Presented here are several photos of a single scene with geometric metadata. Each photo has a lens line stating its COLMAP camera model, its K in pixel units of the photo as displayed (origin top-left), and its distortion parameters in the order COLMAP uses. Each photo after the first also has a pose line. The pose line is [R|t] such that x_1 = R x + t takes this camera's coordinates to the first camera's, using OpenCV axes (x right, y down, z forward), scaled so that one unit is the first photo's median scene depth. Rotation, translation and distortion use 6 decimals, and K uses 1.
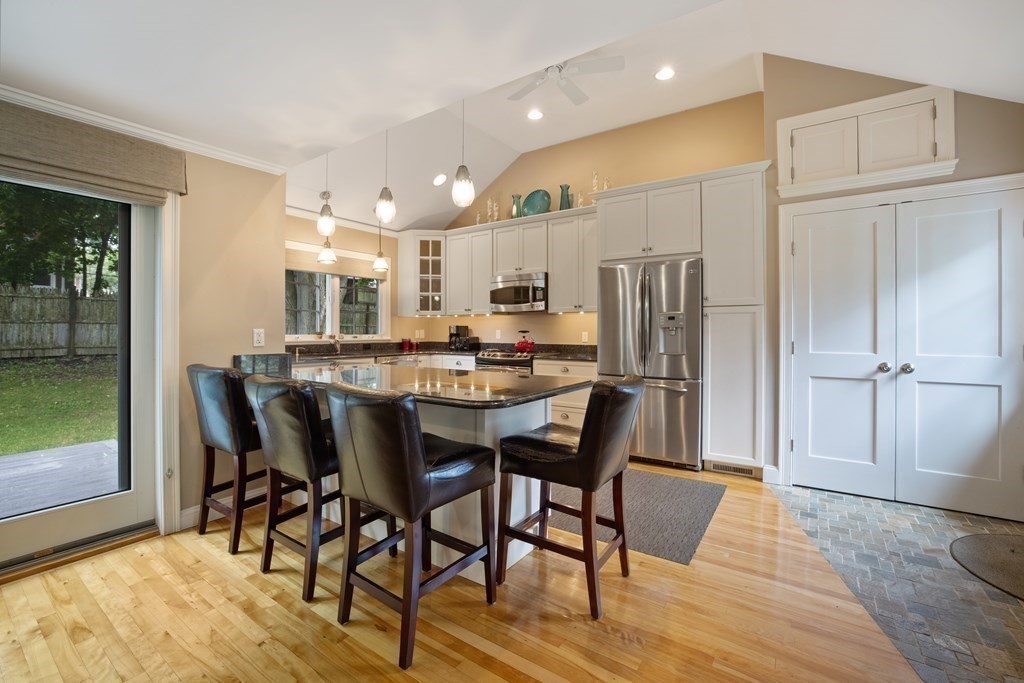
lens RADIAL K [[450.3, 0, 515.8], [0, 450.3, 331.0], [0, 0, 1]] dist [-0.032203, 0.010412]
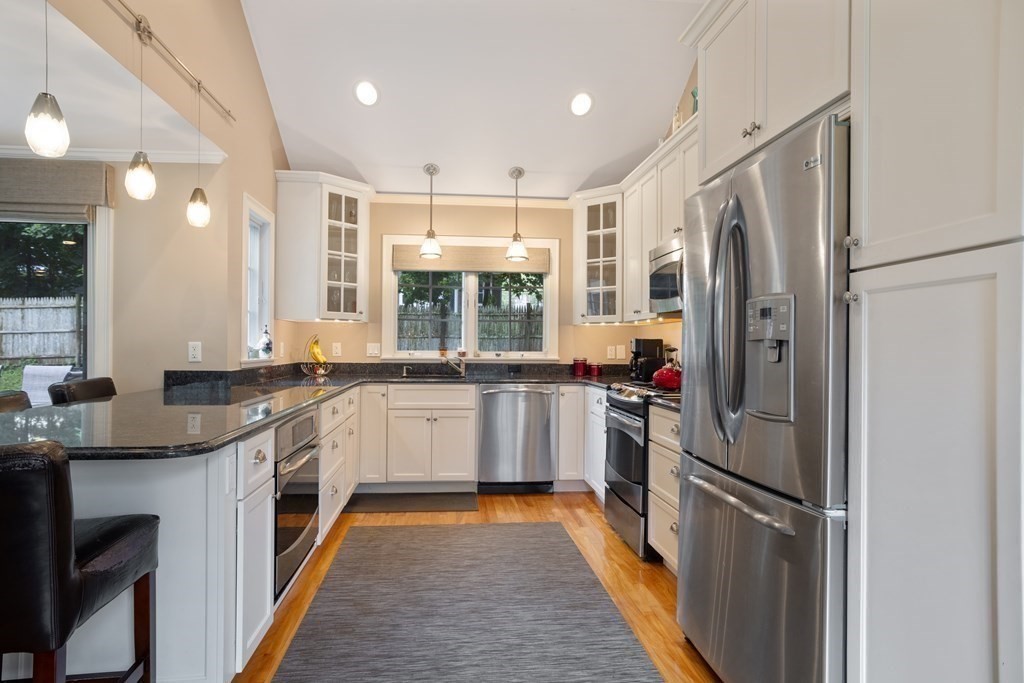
lens RADIAL K [[606.4, 0, 519.9], [0, 606.4, 342.0], [0, 0, 1]] dist [-0.017890, 0.022353]
pose [[0.641931, 0.001250, -0.766762, 0.416658], [-0.009373, 0.999937, -0.006217, -0.001361], [0.766705, 0.011178, 0.641902, 0.394102]]
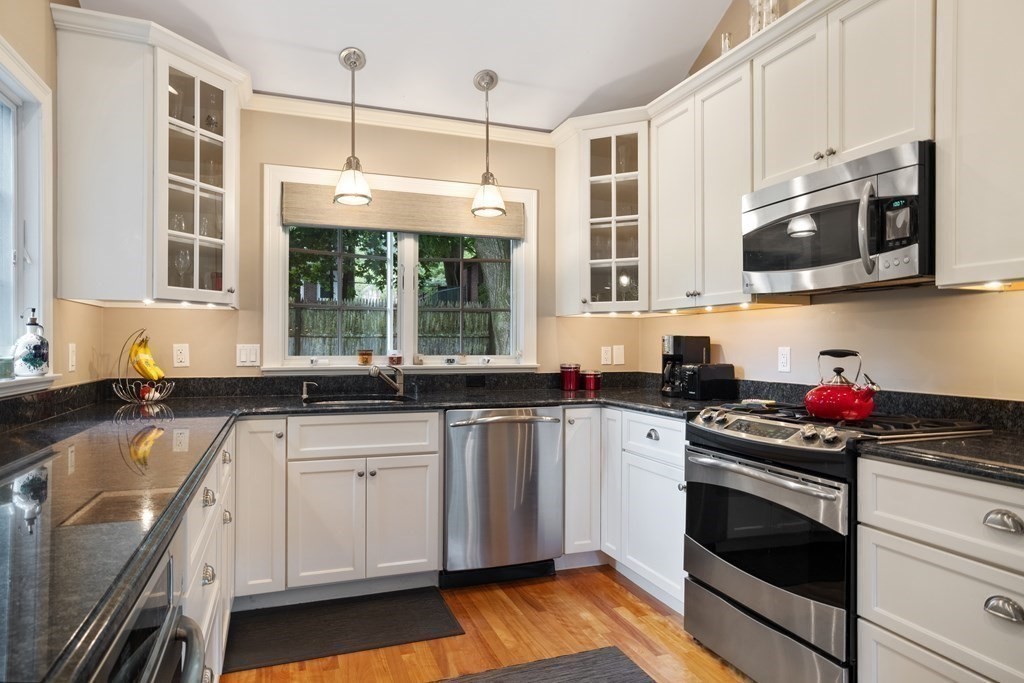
lens RADIAL K [[606.4, 0, 512.3], [0, 606.4, 342.3], [0, 0, 1]] dist [-0.017890, 0.022353]
pose [[0.810726, -0.000541, -0.585426, 0.073525], [-0.003629, 0.999976, -0.005950, -0.002411], [0.585415, 0.006949, 0.810704, 0.512410]]
